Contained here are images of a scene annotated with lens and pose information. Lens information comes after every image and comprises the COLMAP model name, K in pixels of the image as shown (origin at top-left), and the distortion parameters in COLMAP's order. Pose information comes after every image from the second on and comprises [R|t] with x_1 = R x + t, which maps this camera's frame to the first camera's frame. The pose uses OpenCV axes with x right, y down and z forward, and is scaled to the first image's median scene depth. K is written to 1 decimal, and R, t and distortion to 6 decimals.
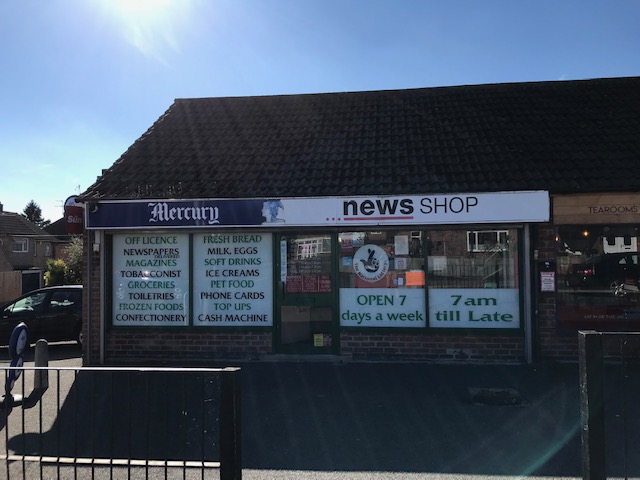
lens RADIAL K [[529.0, 0, 322.4], [0, 529.0, 231.6], [0, 0, 1]] dist [0.036768, -0.015043]
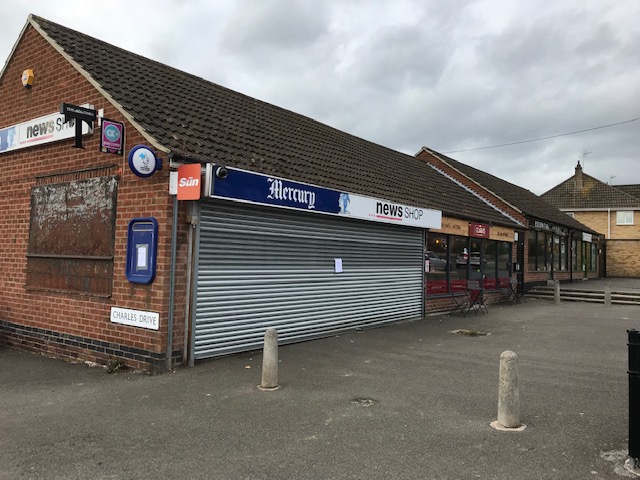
lens RADIAL K [[524.4, 0, 320.1], [0, 524.4, 230.7], [0, 0, 1]] dist [0.092648, -0.149037]
pose [[0.490060, 0.068406, 0.869000, -1.072322], [-0.065605, 0.996983, -0.041484, 0.069430], [-0.869216, -0.036681, 0.493070, 0.470226]]
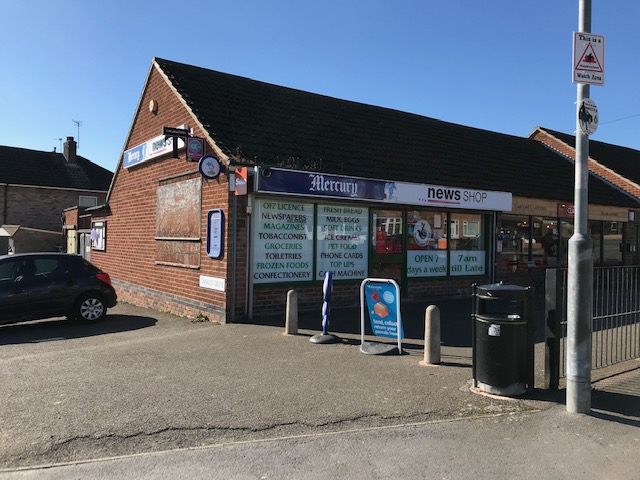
lens RADIAL K [[524.4, 0, 320.1], [0, 524.4, 230.7], [0, 0, 1]] dist [0.092648, -0.149037]
pose [[0.730519, 0.034599, 0.682015, -1.083774], [-0.051142, 0.998683, 0.004115, 0.063018], [-0.680974, -0.037886, 0.731326, 0.150912]]
